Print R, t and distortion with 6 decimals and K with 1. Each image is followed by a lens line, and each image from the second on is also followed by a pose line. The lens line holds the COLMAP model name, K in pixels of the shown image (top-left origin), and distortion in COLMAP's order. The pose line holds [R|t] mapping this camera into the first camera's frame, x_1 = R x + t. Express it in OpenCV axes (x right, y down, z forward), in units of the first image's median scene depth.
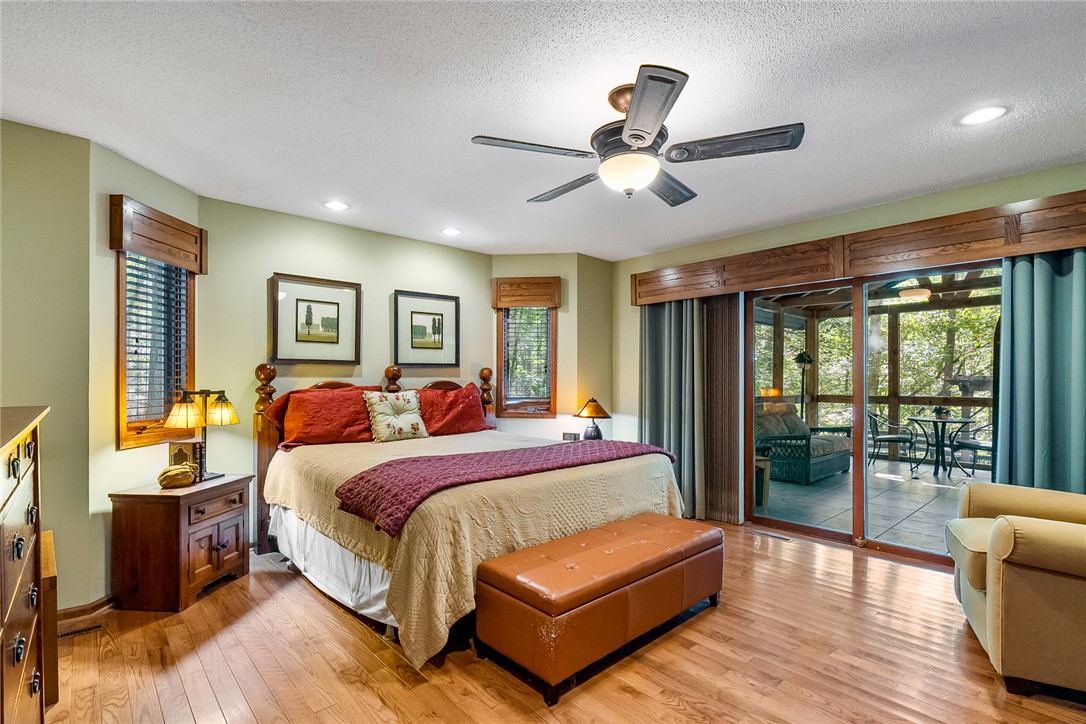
lens RADIAL K [[507.7, 0, 543.2], [0, 507.7, 375.6], [0, 0, 1]] dist [-0.000688, -0.000059]
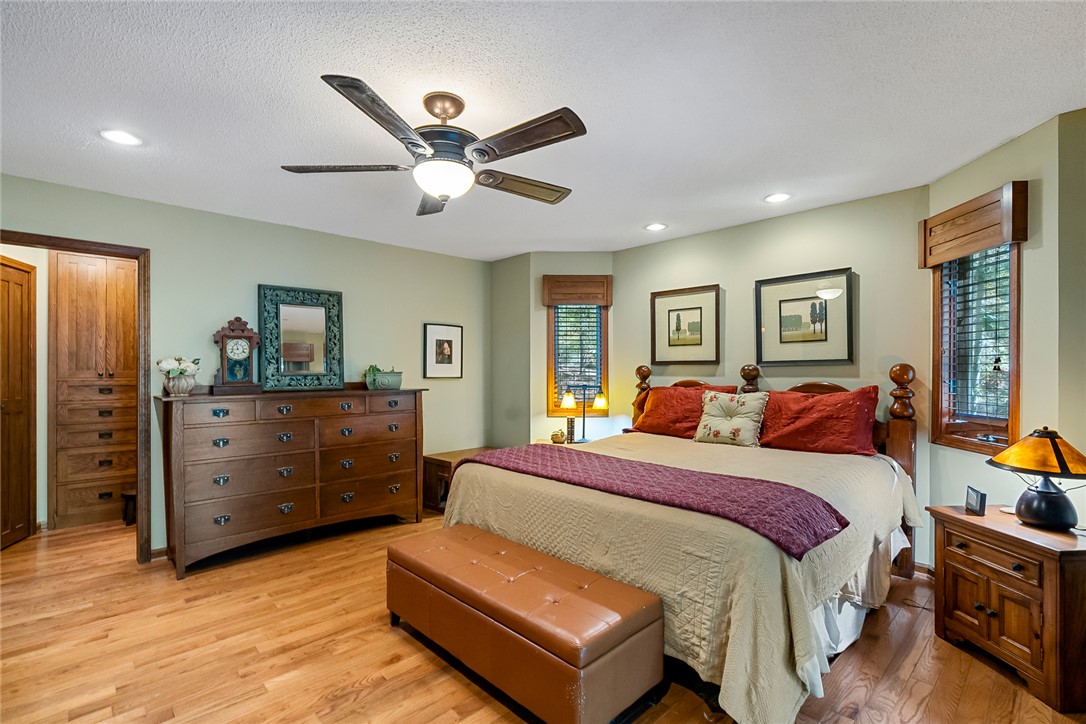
lens RADIAL K [[502.1, 0, 543.0], [0, 502.1, 362.0], [0, 0, 1]] dist [-0.000463, -0.000116]
pose [[0.034755, -0.031895, -0.998887, 0.625039], [-0.008931, 0.999441, -0.032223, 0.008770], [0.999356, 0.010041, 0.034450, 0.629226]]
